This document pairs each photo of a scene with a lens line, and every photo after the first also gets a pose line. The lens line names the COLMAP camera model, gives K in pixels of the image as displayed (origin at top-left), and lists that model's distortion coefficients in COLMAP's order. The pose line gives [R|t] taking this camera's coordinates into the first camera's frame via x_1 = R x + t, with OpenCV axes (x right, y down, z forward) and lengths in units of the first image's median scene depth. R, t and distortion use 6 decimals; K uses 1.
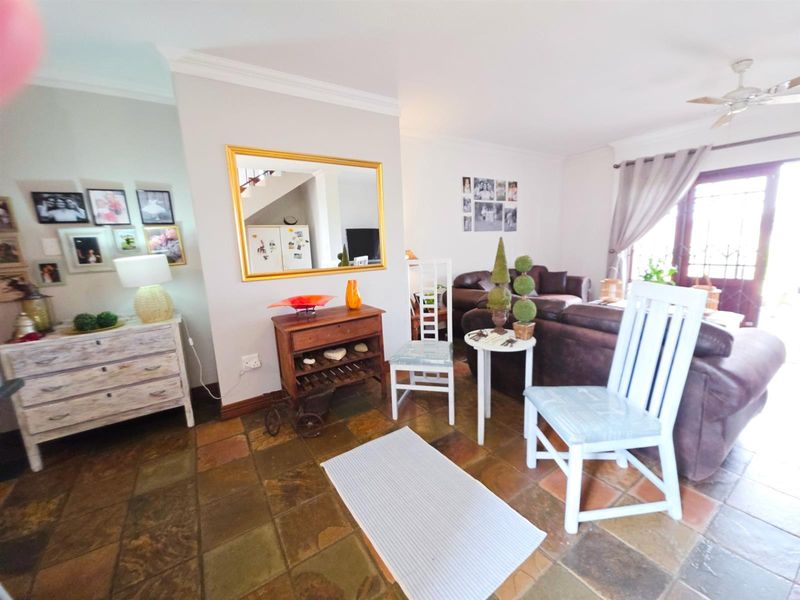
lens RADIAL K [[320.2, 0, 400.5], [0, 320.2, 298.5], [0, 0, 1]] dist [0.001658, -0.003246]
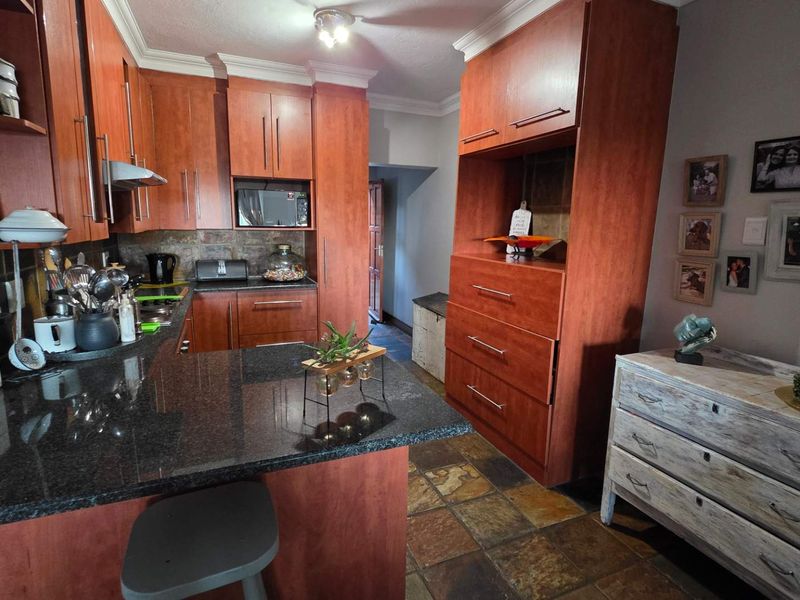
lens RADIAL K [[425.0, 0, 400.3], [0, 425.0, 293.3], [0, 0, 1]] dist [-0.015158, 0.005088]
pose [[-0.186033, 0.201680, -0.961622, -0.170222], [-0.182788, 0.954517, 0.235552, -0.116237], [0.965391, 0.219594, -0.140707, 0.495655]]
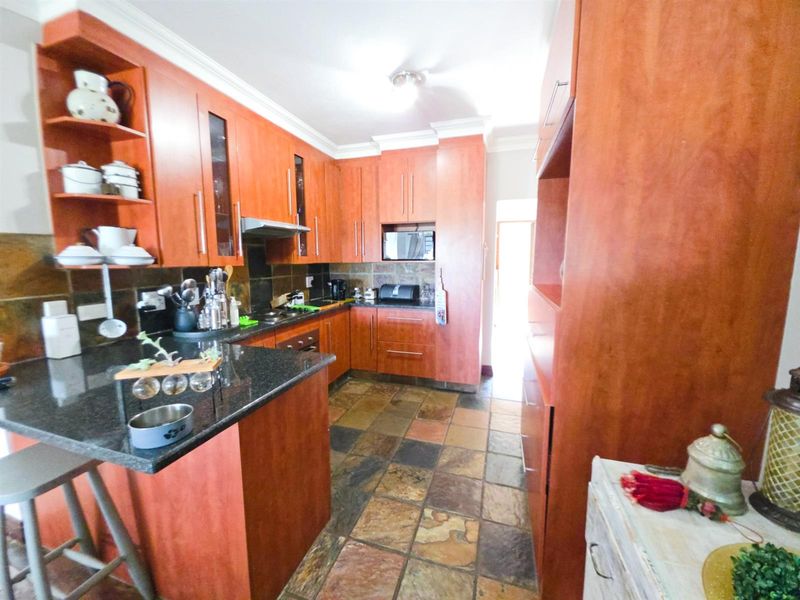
lens RADIAL K [[320.2, 0, 400.1], [0, 320.2, 297.0], [0, 0, 1]] dist [0.001658, -0.003246]
pose [[-0.773160, 0.118281, -0.623083, -0.655269], [-0.076639, 0.957831, 0.276924, -0.145215], [0.629563, 0.261859, -0.731492, 0.907972]]
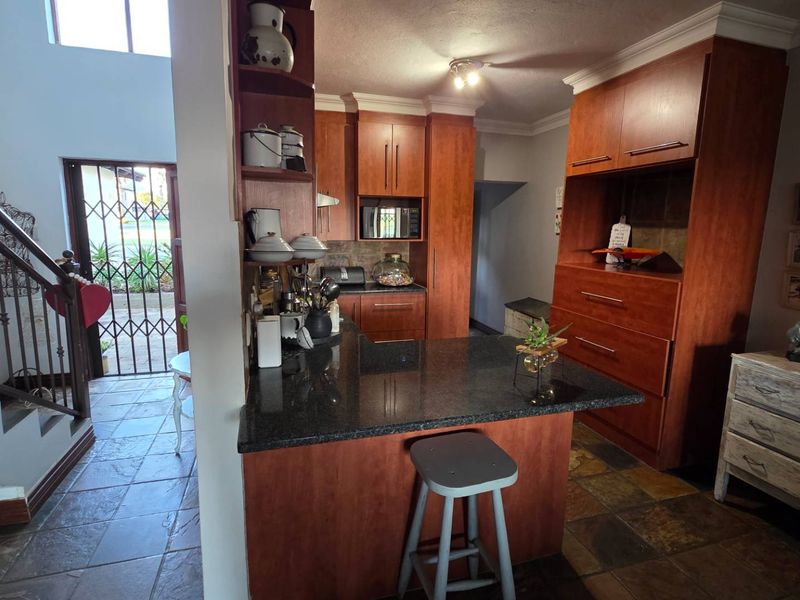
lens RADIAL K [[425.0, 0, 398.1], [0, 425.0, 292.7], [0, 0, 1]] dist [-0.015158, 0.005088]
pose [[-0.293069, 0.188156, -0.937394, 0.086482], [-0.168157, 0.955017, 0.244266, -0.122812], [0.941187, 0.229216, -0.248247, 0.296842]]
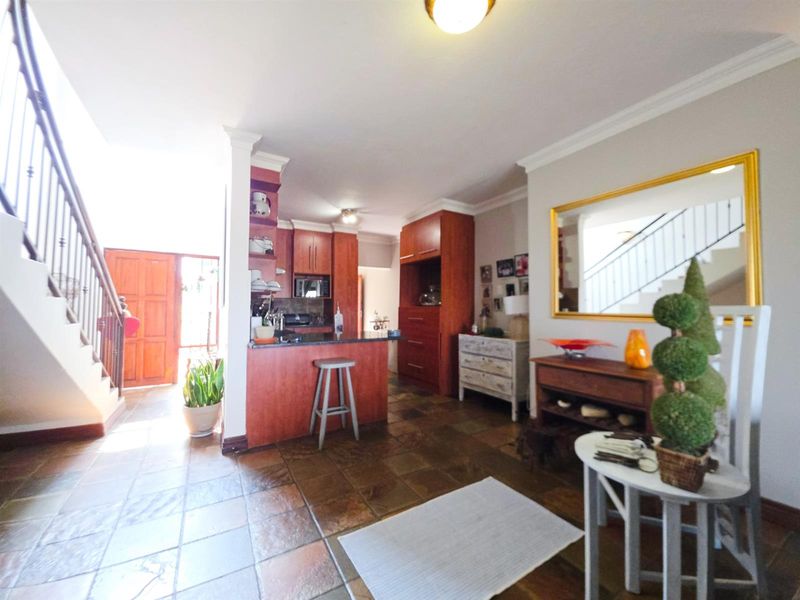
lens RADIAL K [[320.2, 0, 403.8], [0, 320.2, 296.3], [0, 0, 1]] dist [0.001658, -0.003246]
pose [[-0.046222, 0.009133, -0.998889, 0.770473], [-0.175008, 0.984419, 0.017099, -0.062442], [0.983481, 0.175604, -0.043904, 0.560670]]
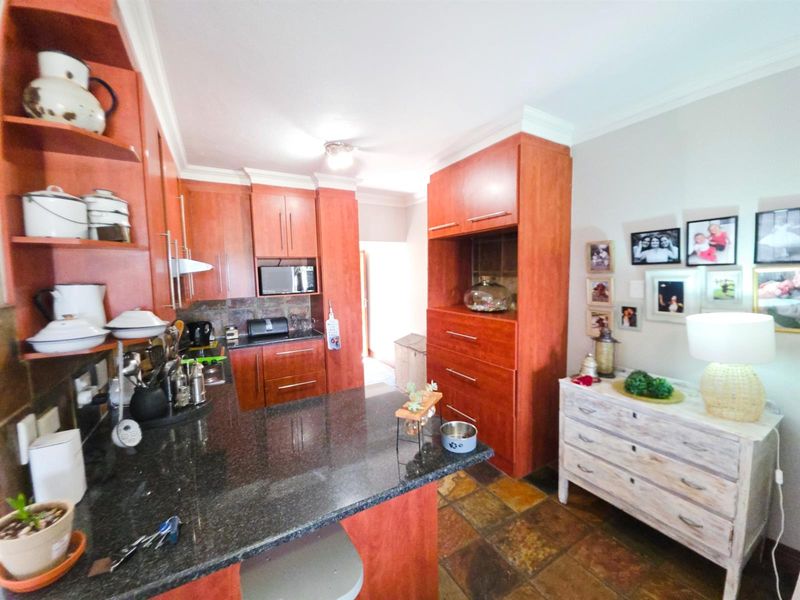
lens RADIAL K [[320.2, 0, 404.2], [0, 320.2, 297.0], [0, 0, 1]] dist [0.001658, -0.003246]
pose [[-0.052753, 0.120503, -0.991310, -0.130852], [-0.149456, 0.980559, 0.127149, -0.161534], [0.987360, 0.154865, -0.033718, 0.372191]]
